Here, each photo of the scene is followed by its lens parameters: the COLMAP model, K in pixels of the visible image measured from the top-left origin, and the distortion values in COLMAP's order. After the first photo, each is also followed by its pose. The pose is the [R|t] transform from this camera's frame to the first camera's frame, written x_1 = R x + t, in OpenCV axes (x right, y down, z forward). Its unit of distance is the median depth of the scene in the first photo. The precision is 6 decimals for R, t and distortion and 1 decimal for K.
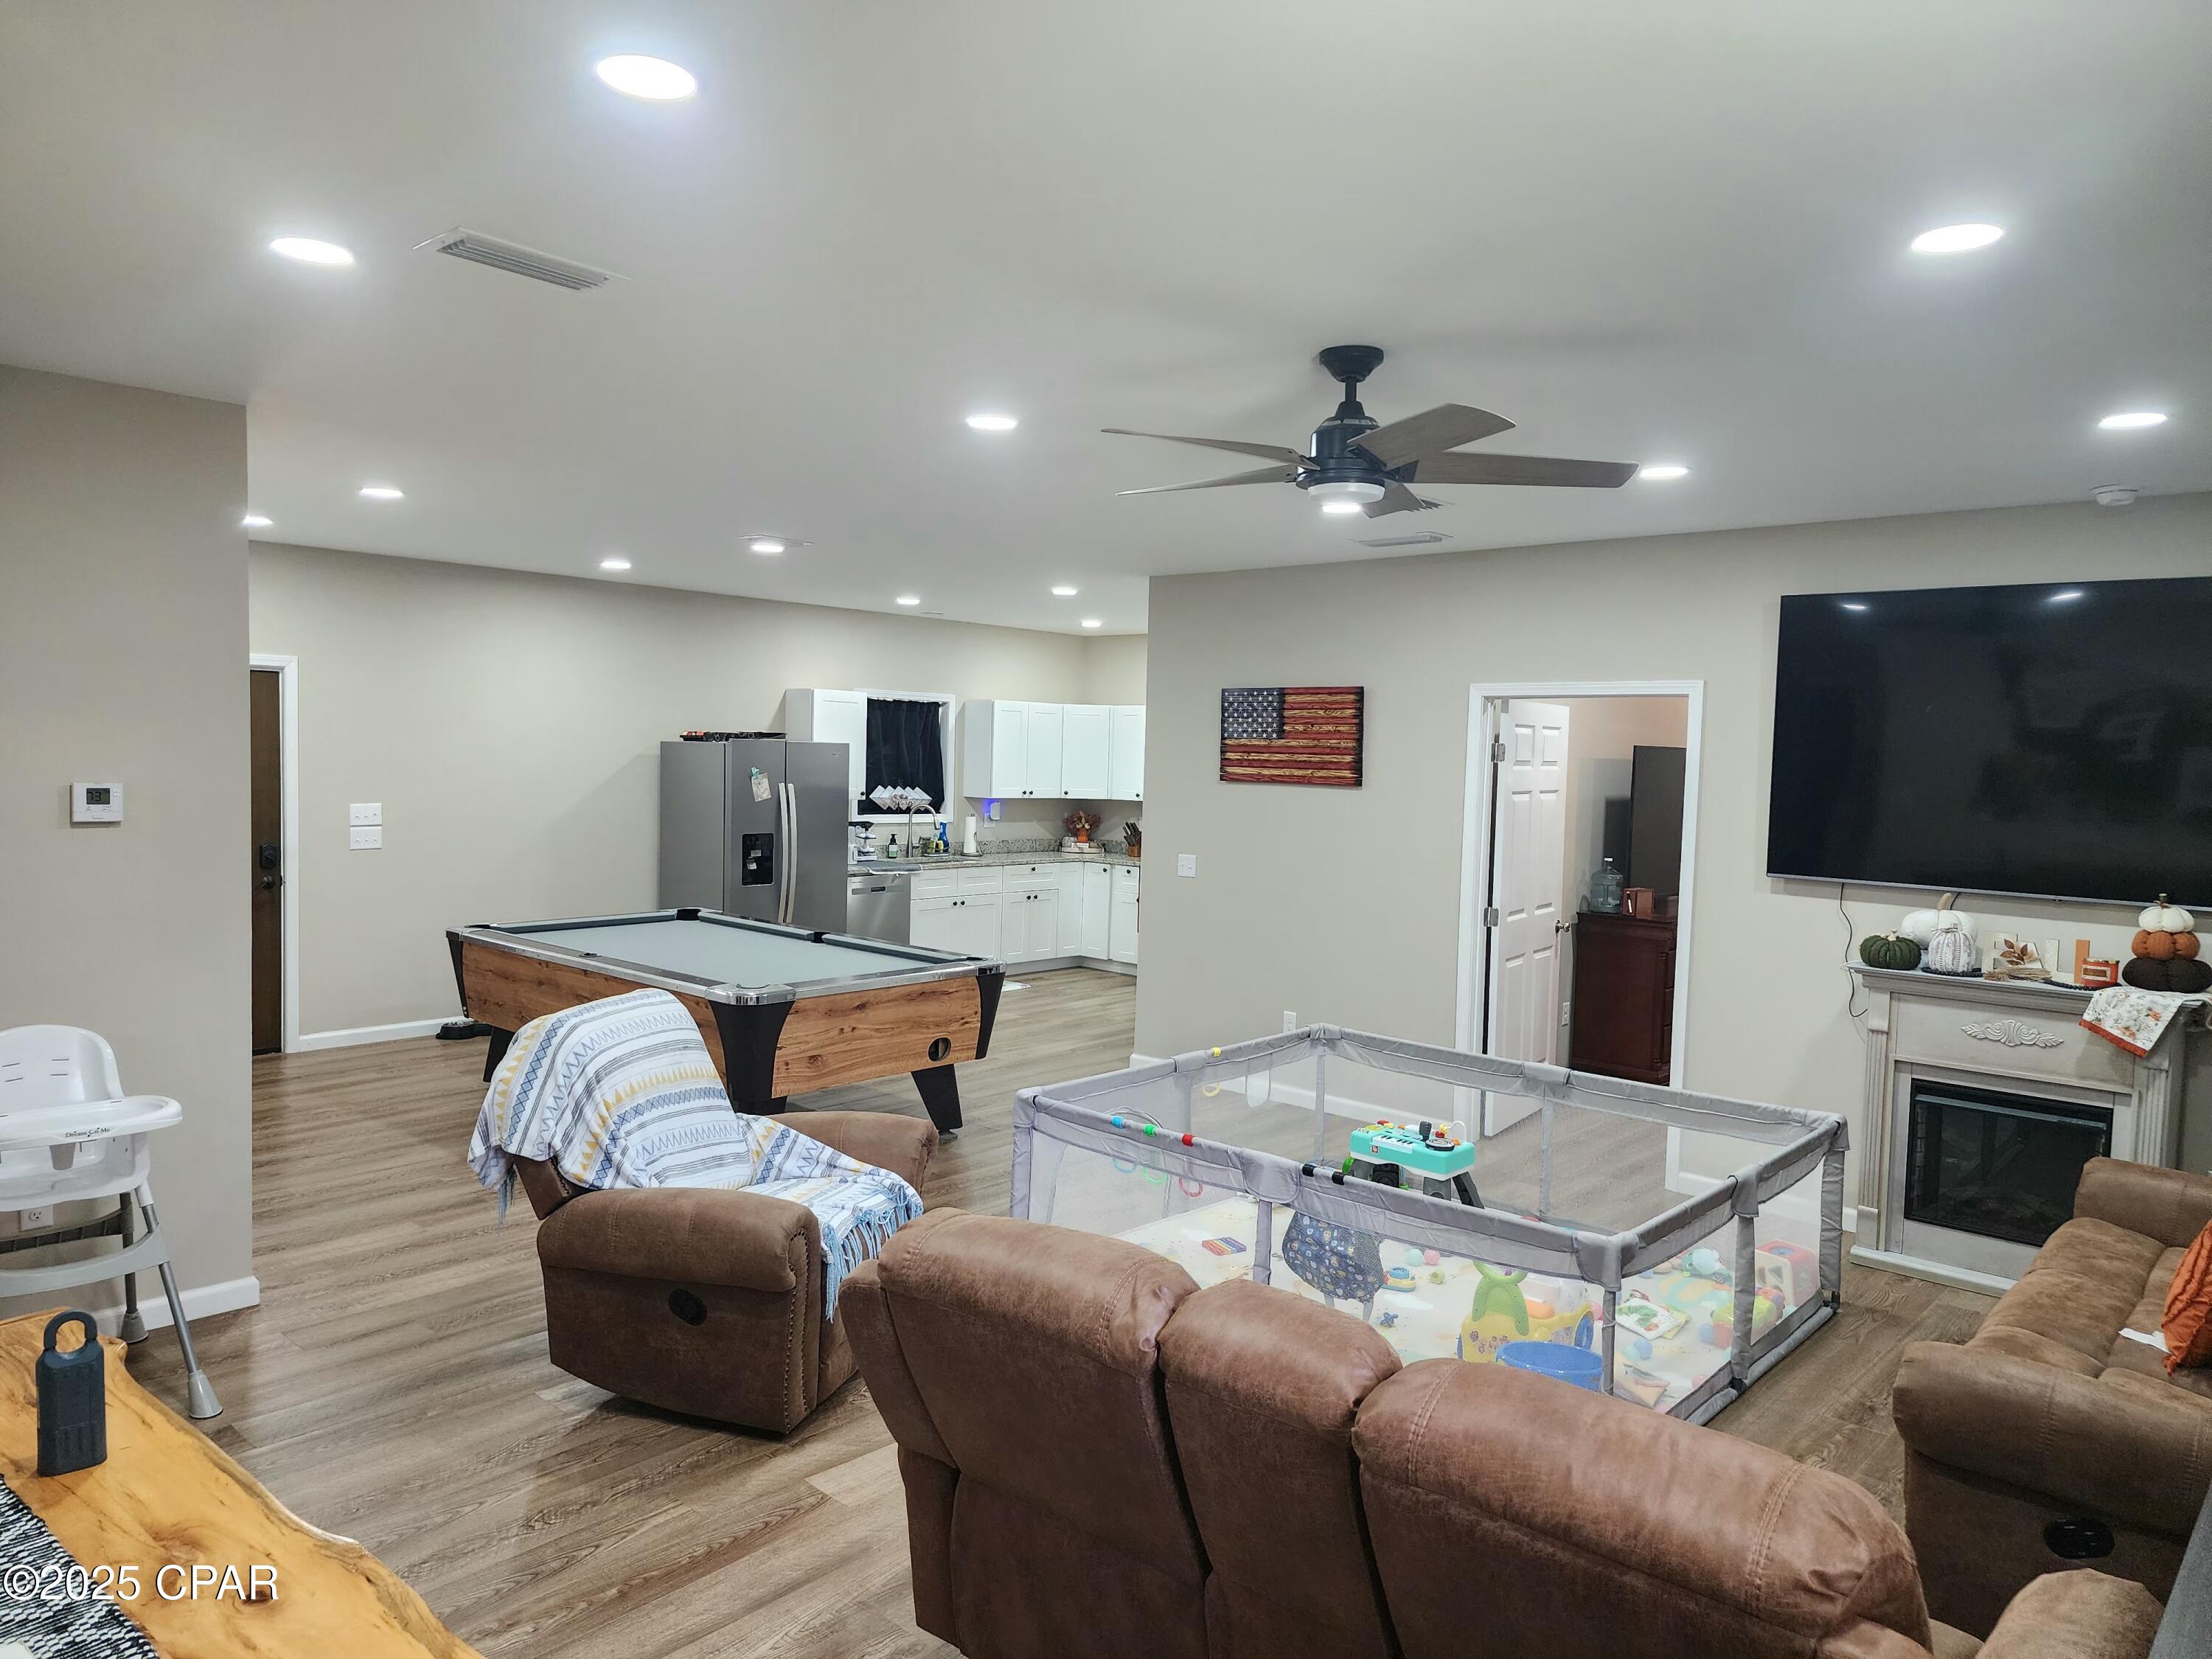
lens RADIAL K [[1450.2, 0, 1106.9], [0, 1450.2, 836.7], [0, 0, 1]] dist [0.003326, -0.001095]
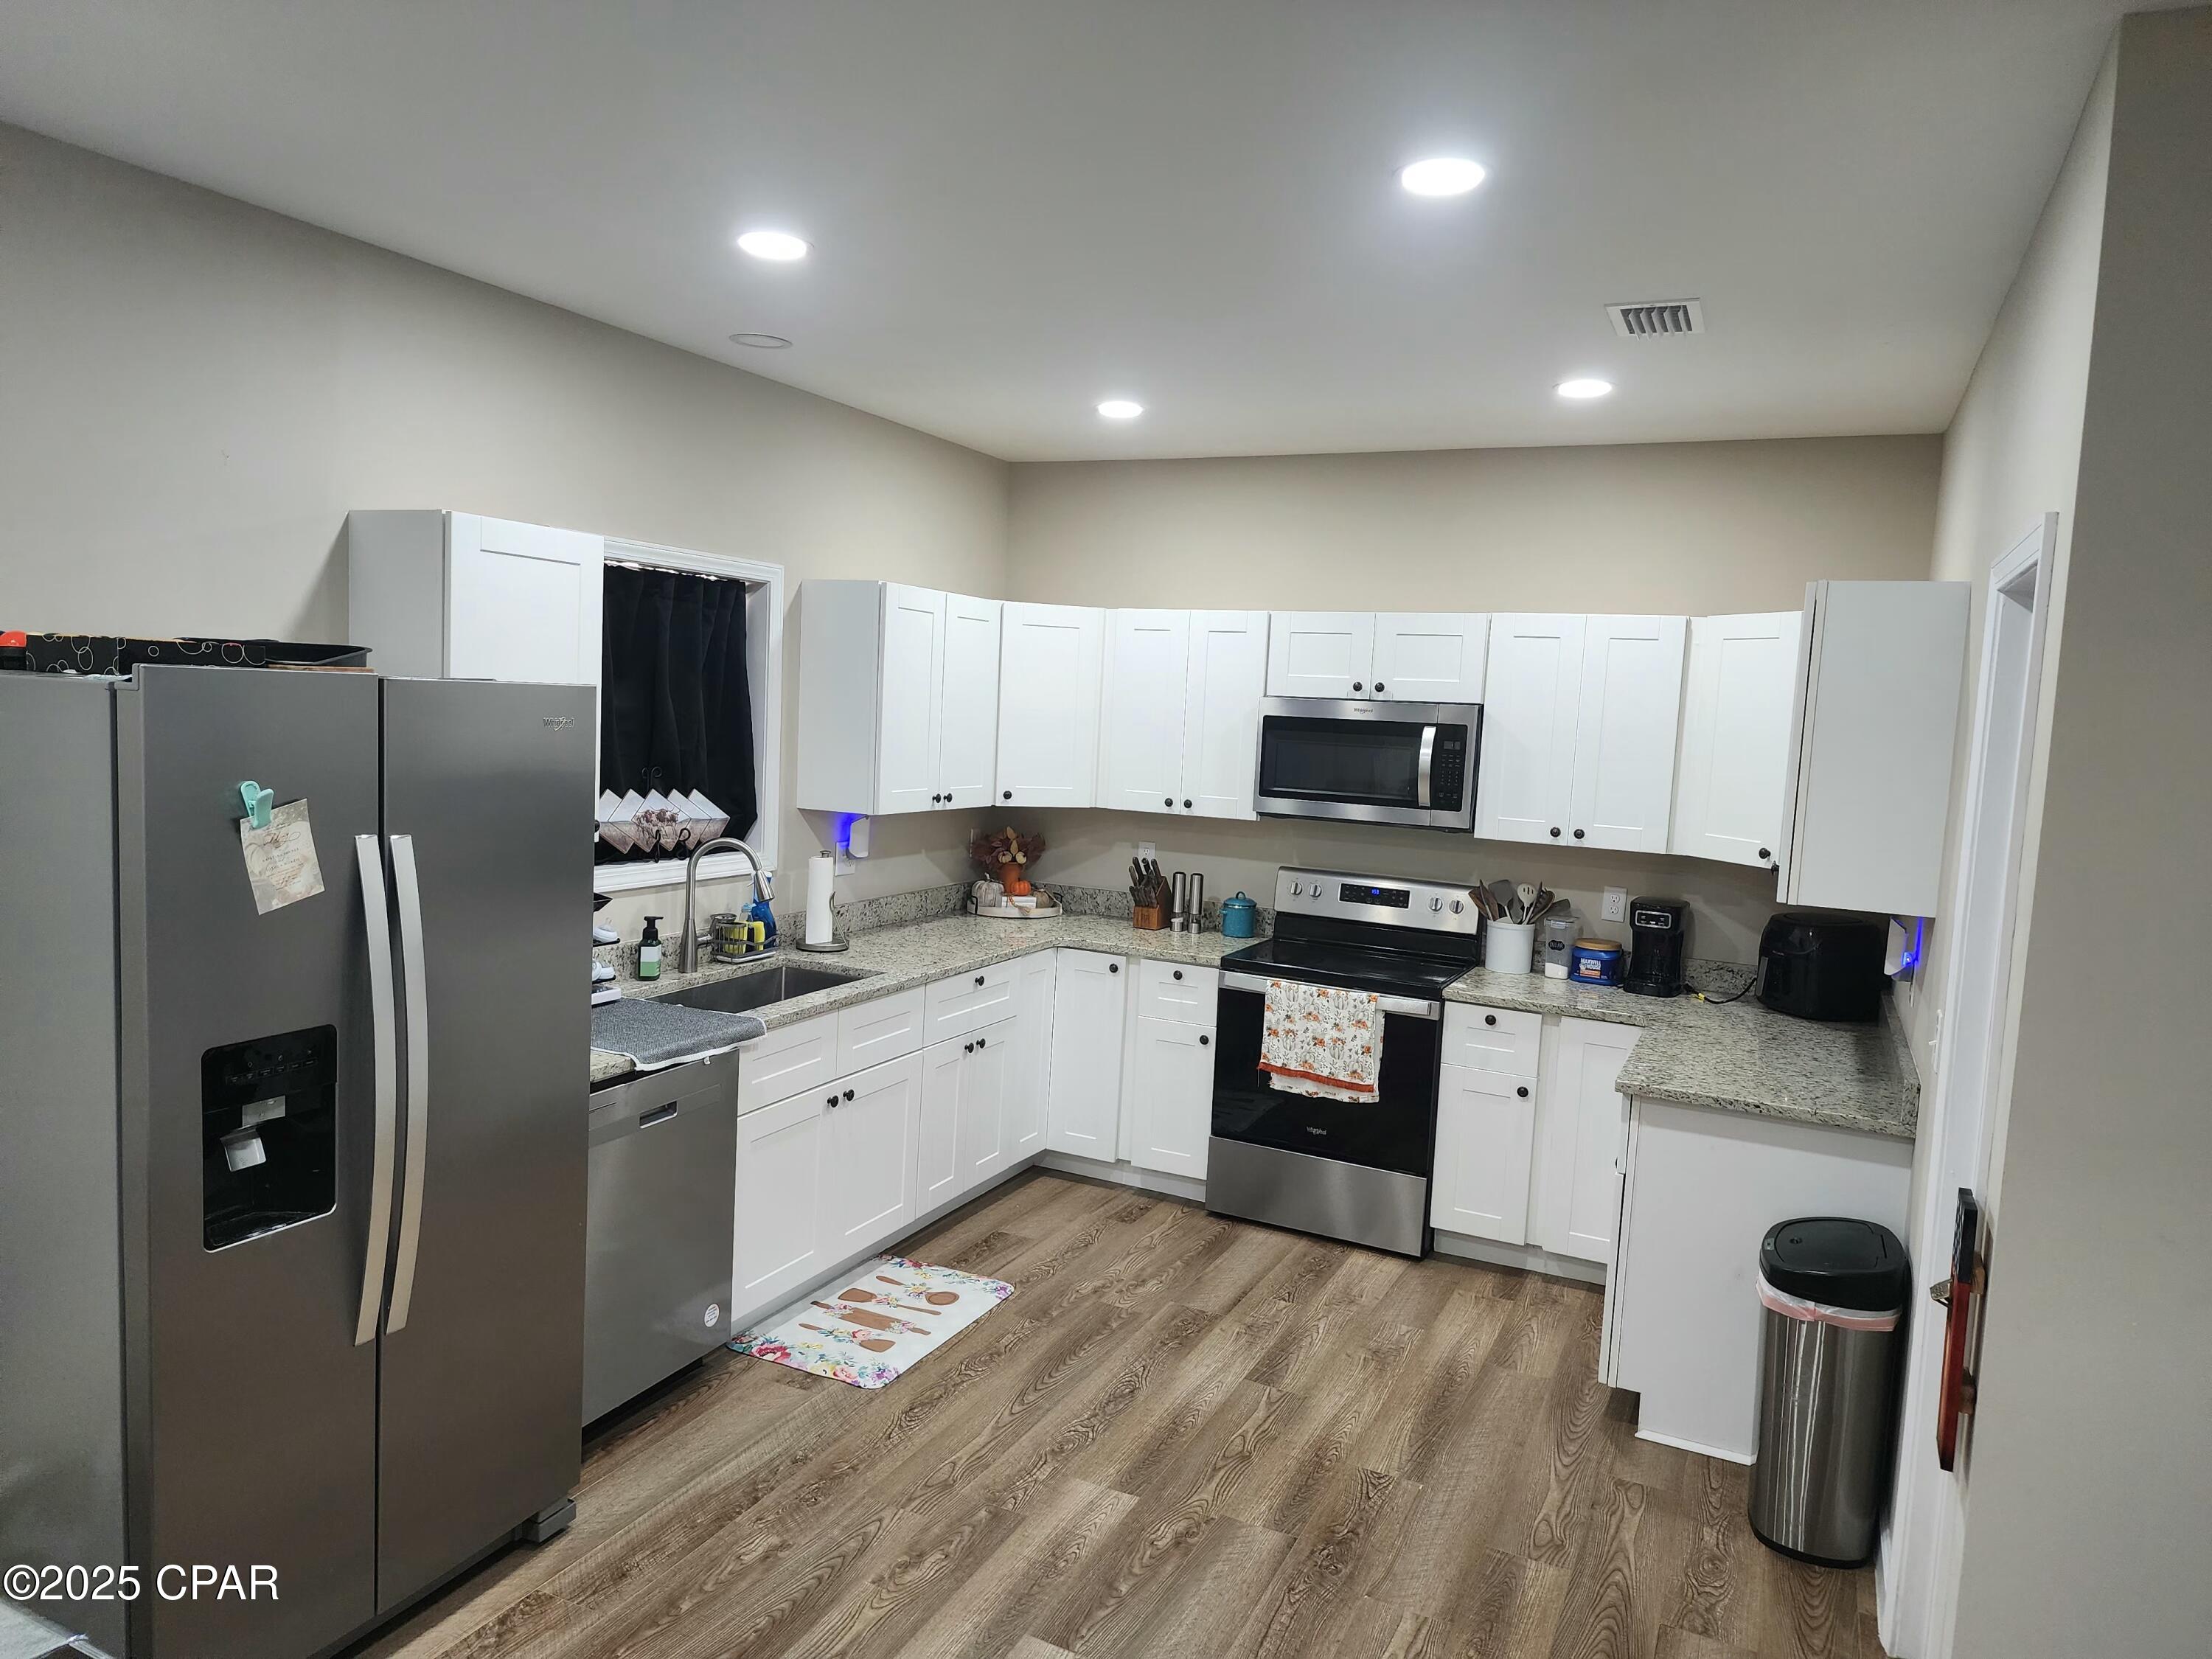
lens RADIAL K [[1450.2, 0, 1109.2], [0, 1450.2, 829.4], [0, 0, 1]] dist [0.003326, -0.001095]
pose [[0.953192, -0.004717, 0.302330, -0.142265], [-0.009482, 0.998920, 0.045481, -0.042121], [-0.302218, -0.046219, 0.952118, 0.573457]]
